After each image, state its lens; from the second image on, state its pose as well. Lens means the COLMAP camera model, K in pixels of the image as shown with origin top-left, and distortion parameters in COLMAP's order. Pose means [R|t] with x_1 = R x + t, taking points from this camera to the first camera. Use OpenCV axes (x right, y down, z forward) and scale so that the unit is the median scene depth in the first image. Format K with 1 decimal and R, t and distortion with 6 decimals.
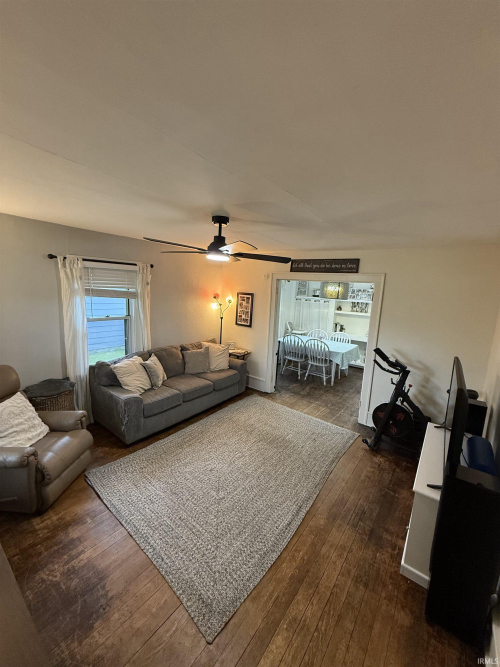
lens RADIAL K [[265.8, 0, 250.0], [0, 265.8, 333.5], [0, 0, 1]] dist [0.010011, 0.000119]
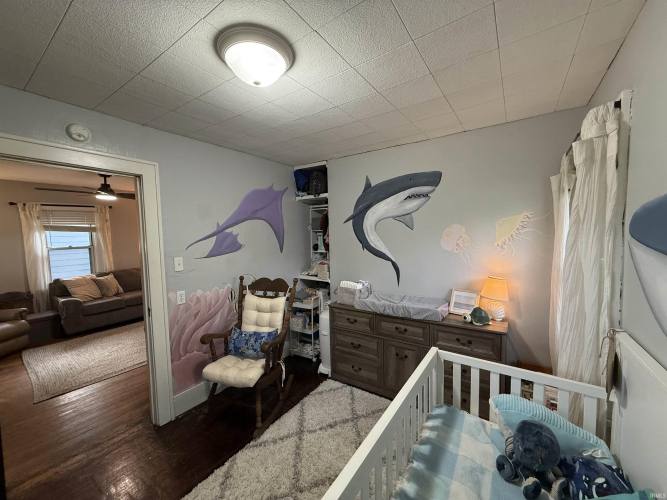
lens RADIAL K [[265.8, 0, 331.9], [0, 265.8, 250.9], [0, 0, 1]] dist [0.010011, 0.000119]
pose [[0.997209, -0.065718, 0.035425, 0.773880], [0.068201, 0.994911, -0.074167, 0.159892], [-0.030370, 0.076376, 0.996616, -0.398717]]
